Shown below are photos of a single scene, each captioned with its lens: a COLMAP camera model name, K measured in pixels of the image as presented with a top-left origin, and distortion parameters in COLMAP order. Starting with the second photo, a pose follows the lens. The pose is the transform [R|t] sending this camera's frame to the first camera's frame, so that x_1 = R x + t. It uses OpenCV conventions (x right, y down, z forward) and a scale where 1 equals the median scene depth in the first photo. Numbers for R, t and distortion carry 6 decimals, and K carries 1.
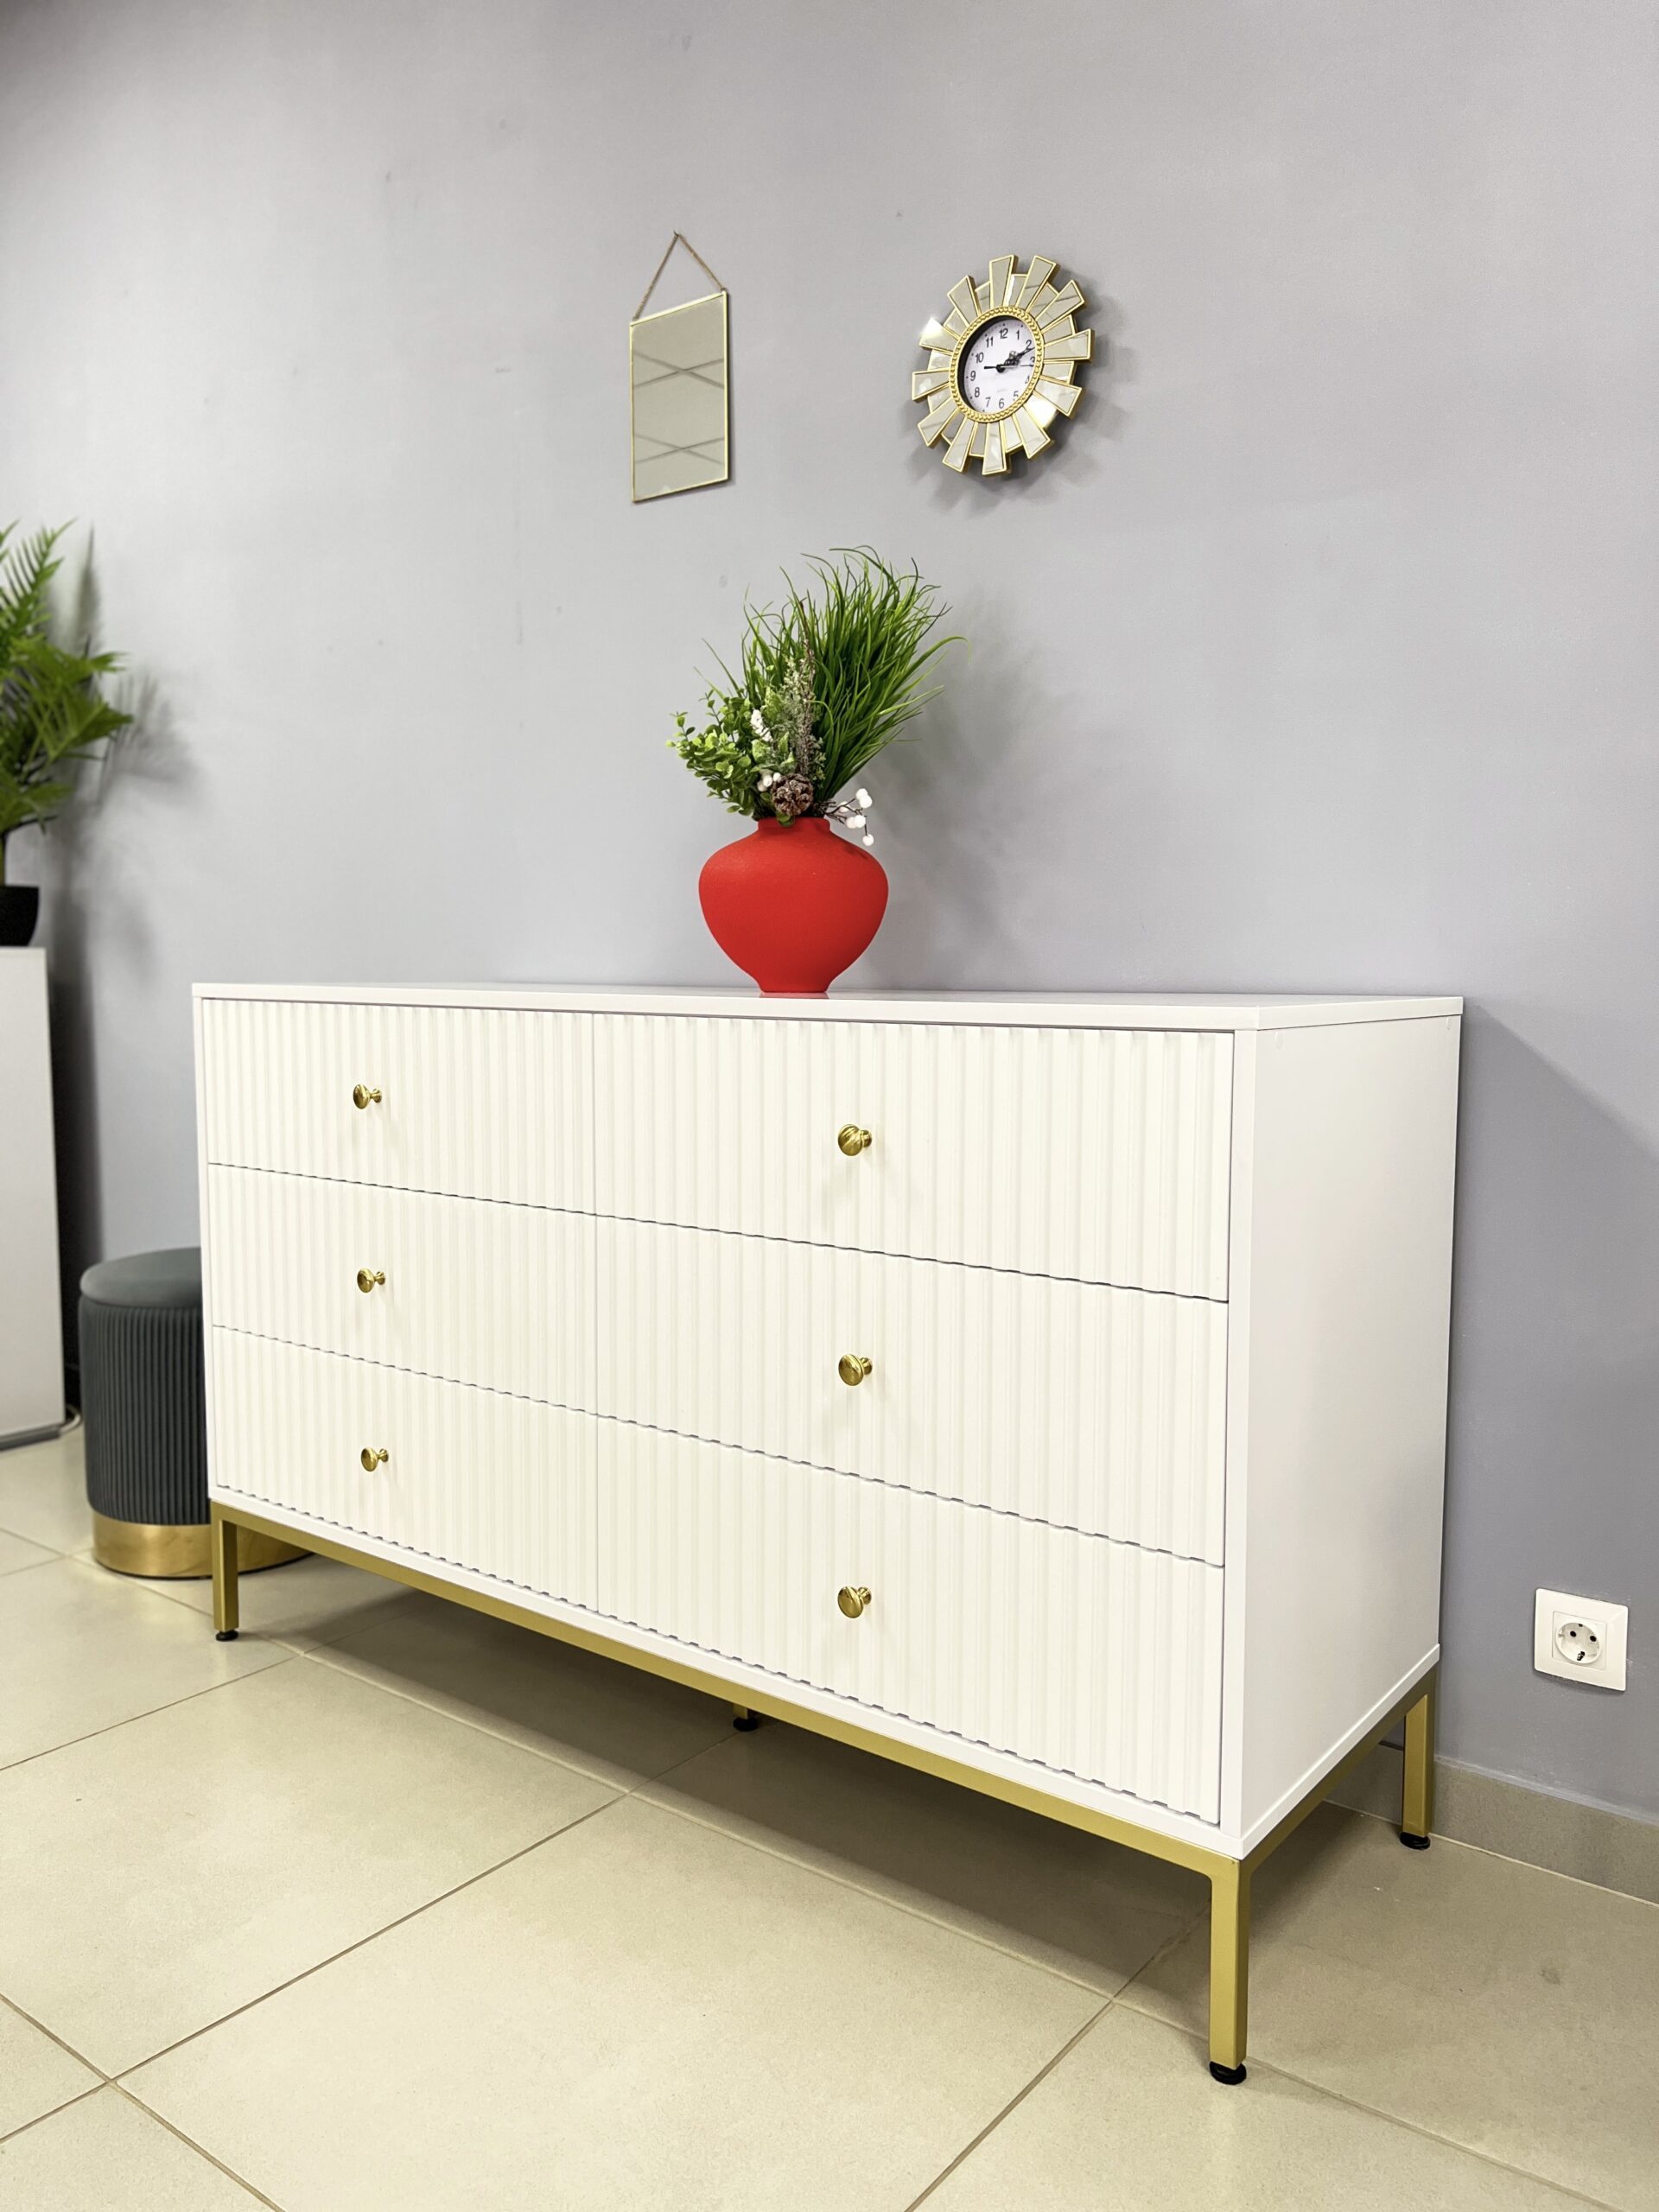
lens RADIAL K [[1663.6, 0, 828.0], [0, 1663.6, 1108.7], [0, 0, 1]] dist [0.023069, -0.040334]
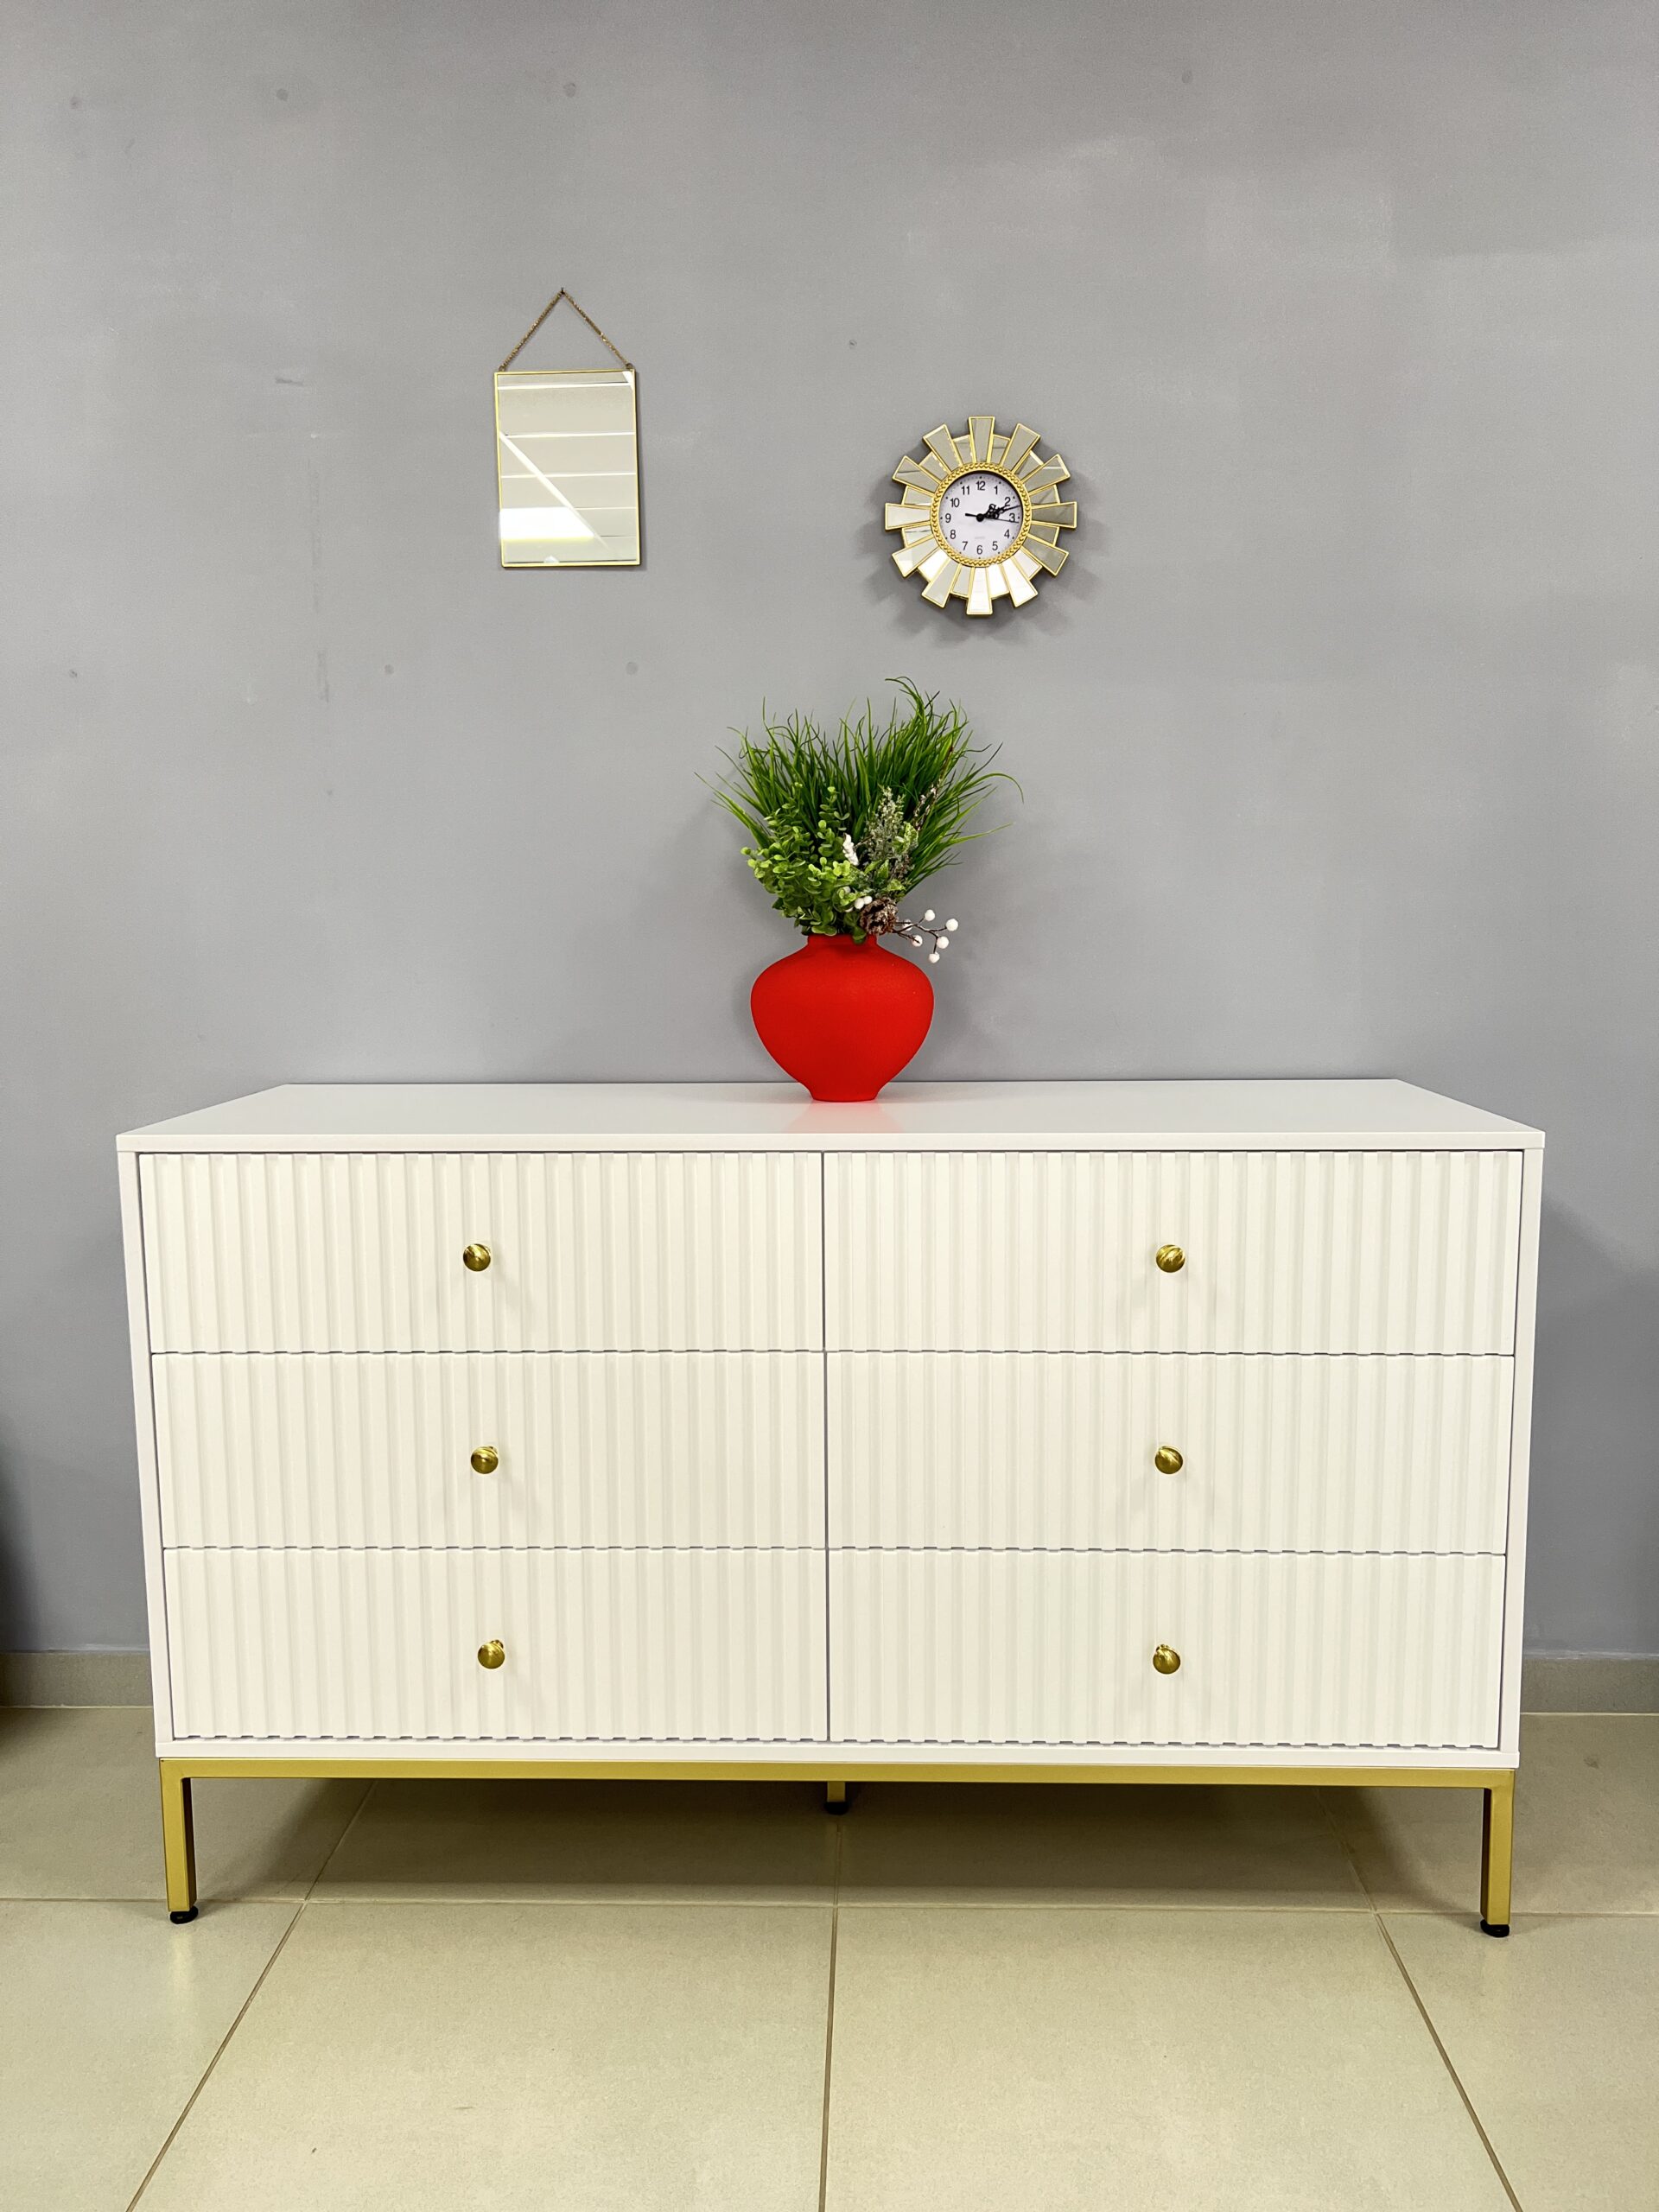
lens RADIAL K [[1663.6, 0, 829.6], [0, 1663.6, 1108.2], [0, 0, 1]] dist [0.023069, -0.040334]
pose [[0.809460, -0.080270, 0.581662, -0.639611], [0.061804, 0.996756, 0.051544, -0.120805], [-0.583913, -0.005774, 0.811796, 0.169634]]
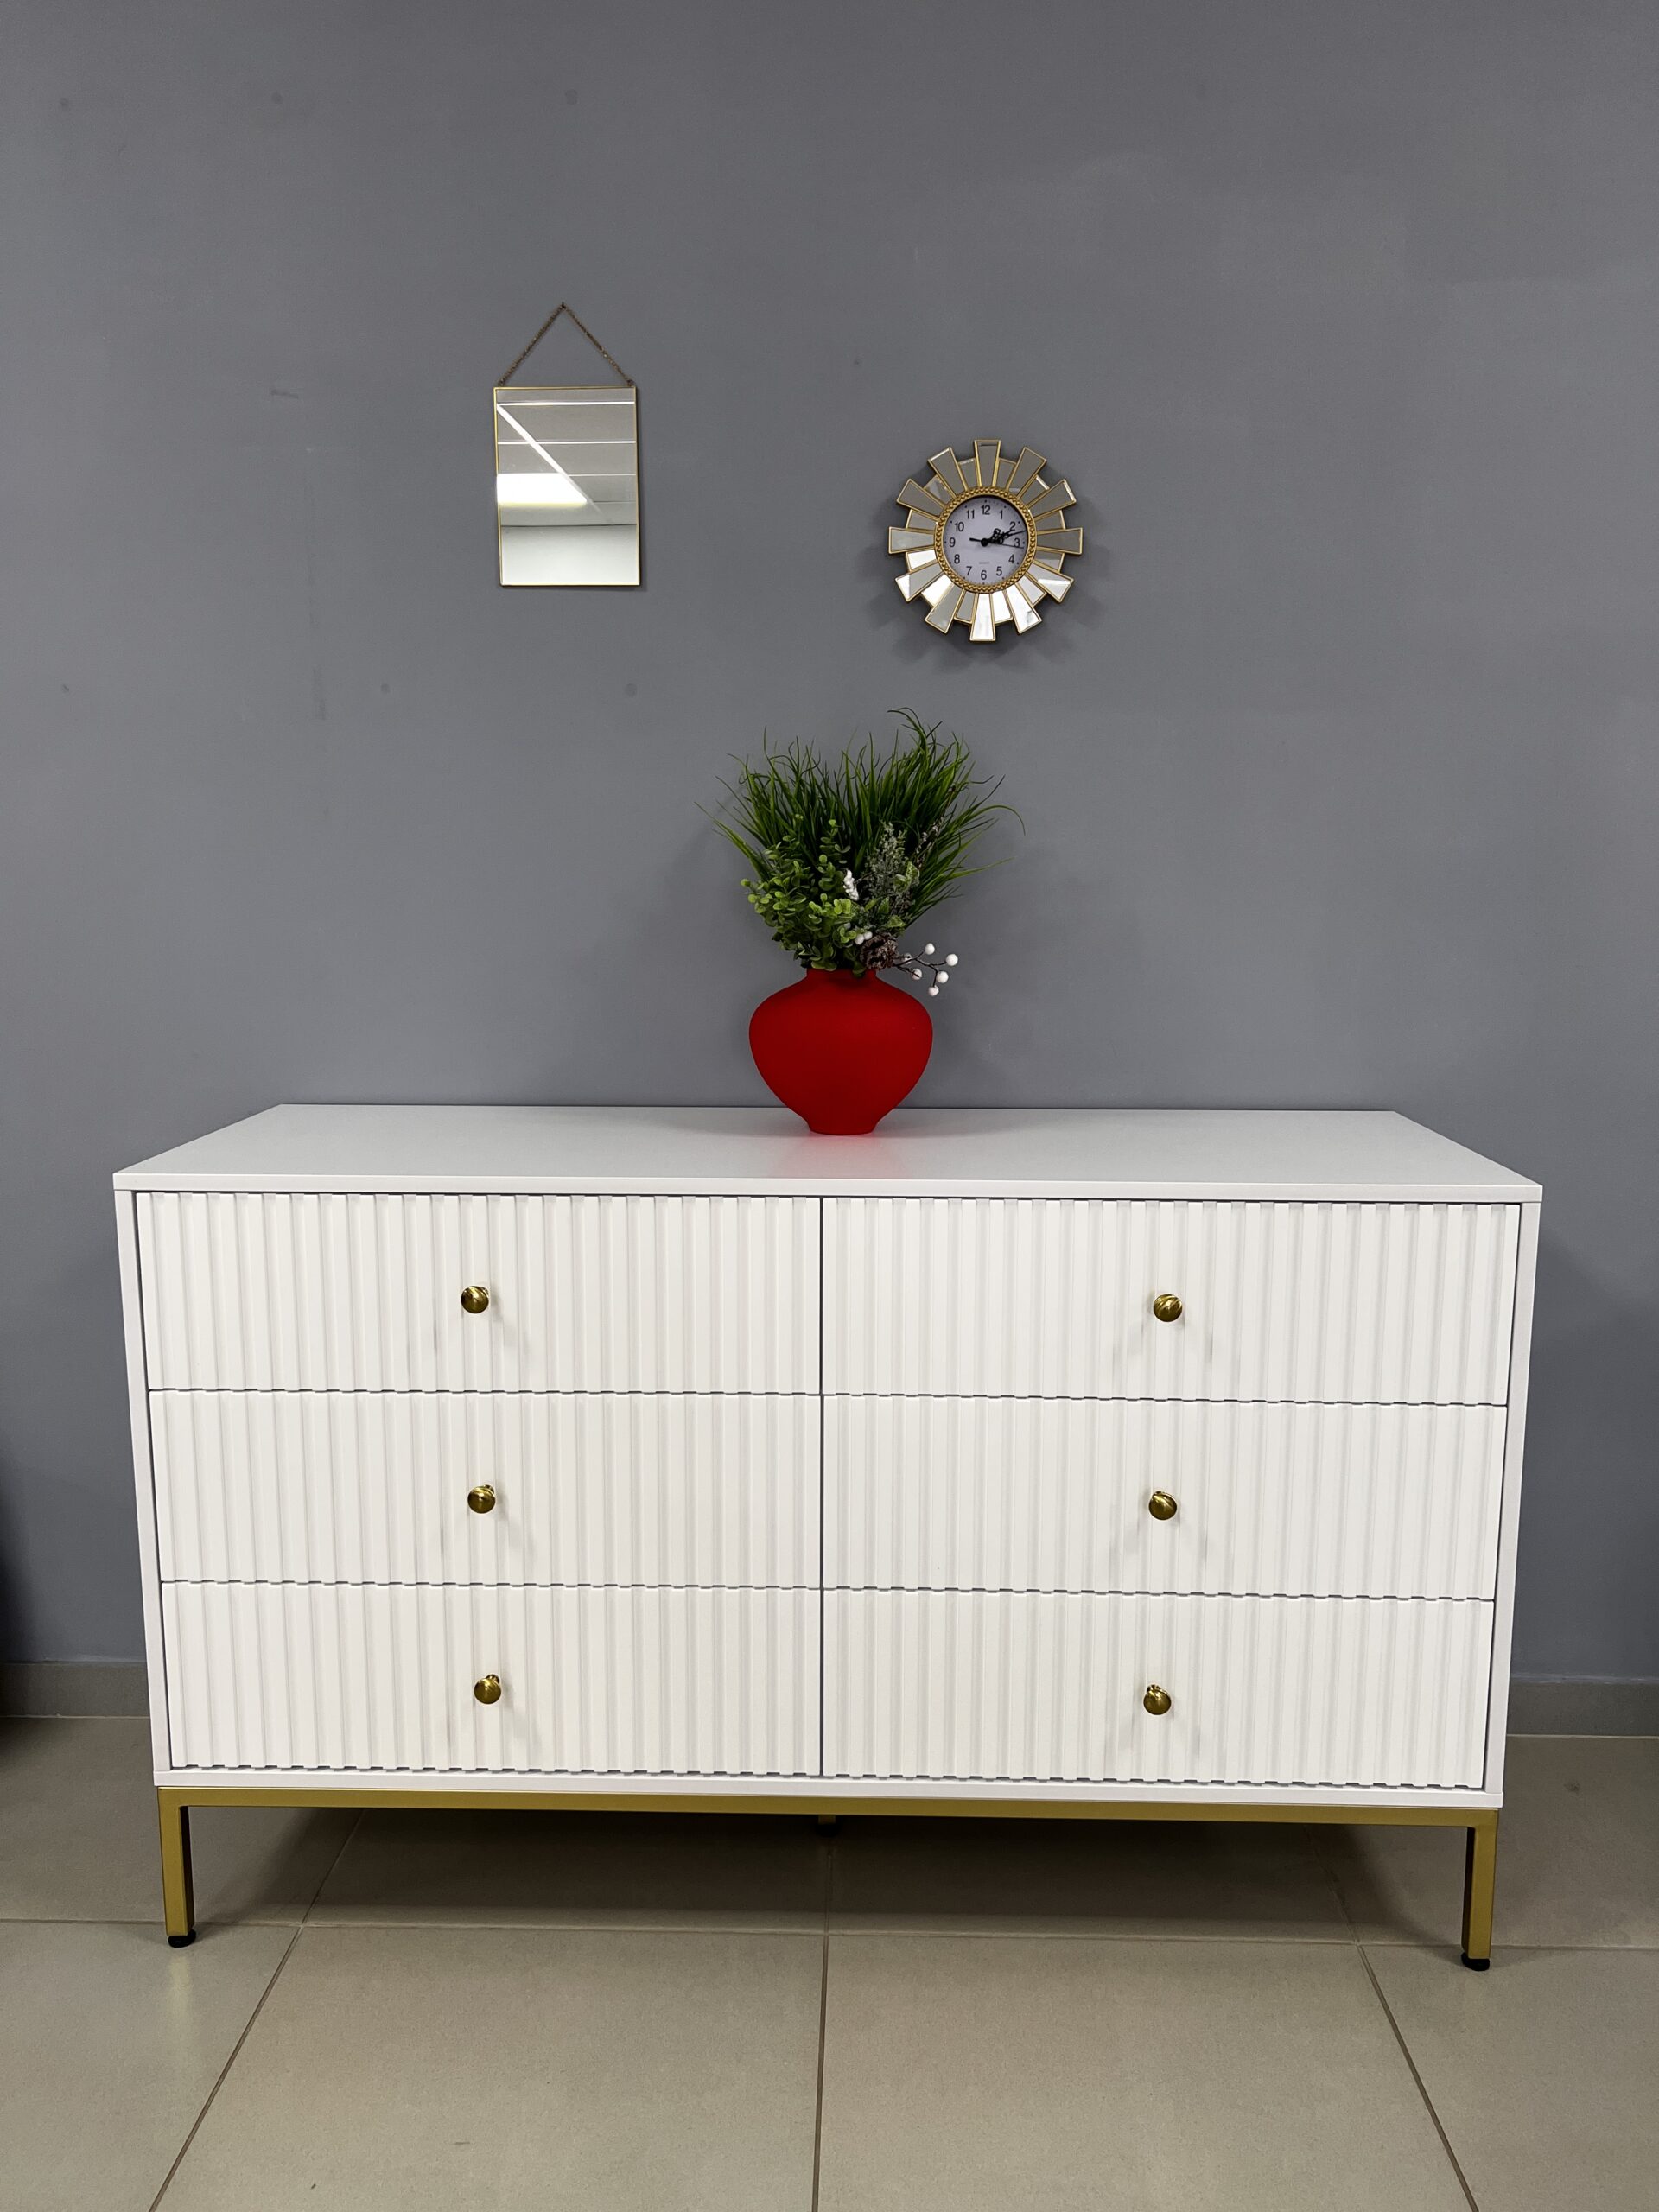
lens RADIAL K [[1663.6, 0, 827.0], [0, 1663.6, 1113.1], [0, 0, 1]] dist [0.023069, -0.040334]
pose [[0.806879, -0.090259, 0.583781, -0.639696], [0.052178, 0.995285, 0.081764, -0.169419], [-0.588408, -0.035514, 0.807784, 0.175454]]
